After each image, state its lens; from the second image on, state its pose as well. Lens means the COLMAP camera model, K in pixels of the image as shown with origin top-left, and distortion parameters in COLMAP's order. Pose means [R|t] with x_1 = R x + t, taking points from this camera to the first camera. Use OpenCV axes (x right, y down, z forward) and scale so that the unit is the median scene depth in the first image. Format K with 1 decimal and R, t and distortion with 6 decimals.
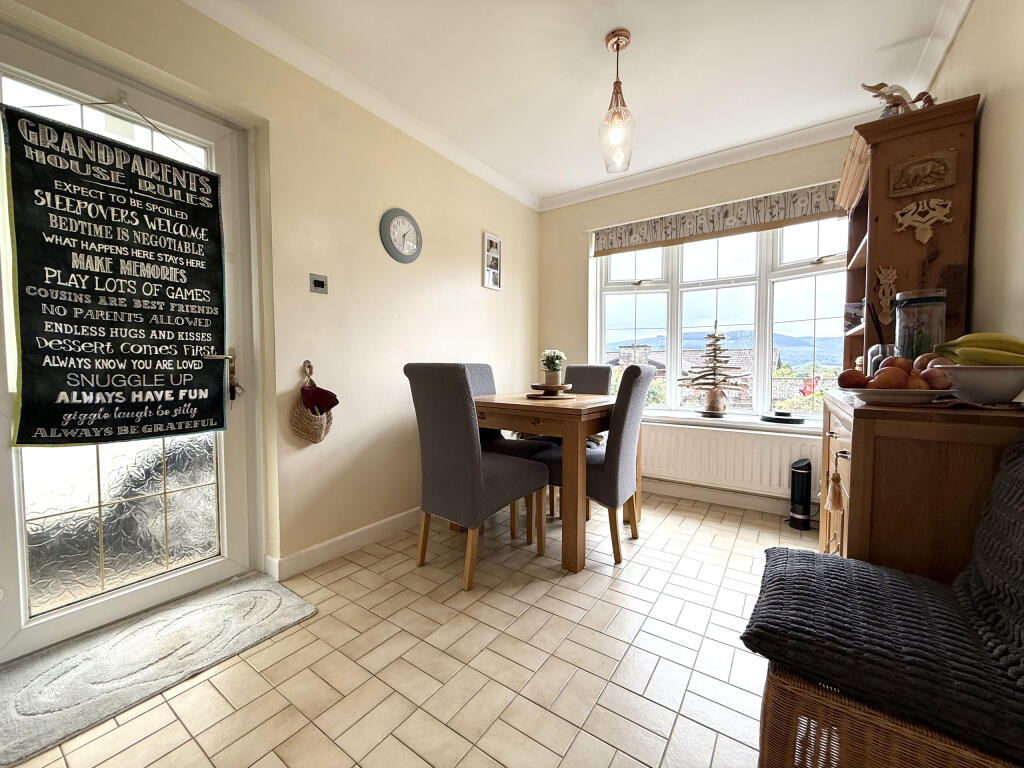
lens RADIAL K [[406.8, 0, 513.7], [0, 406.8, 391.1], [0, 0, 1]] dist [-0.000625, -0.000218]
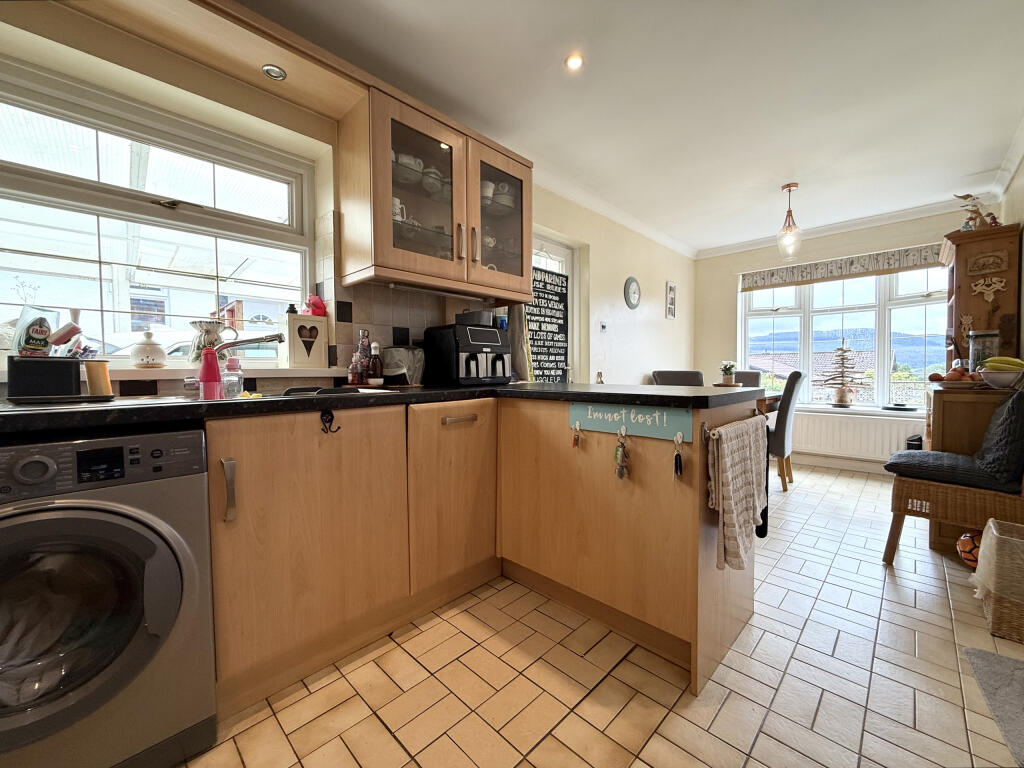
lens RADIAL K [[406.8, 0, 513.5], [0, 406.8, 388.3], [0, 0, 1]] dist [-0.000625, -0.000218]
pose [[0.984796, 0.001153, -0.173713, -0.453104], [-0.004542, 0.999807, -0.019113, 0.036260], [0.173658, 0.019611, 0.984611, -0.683437]]
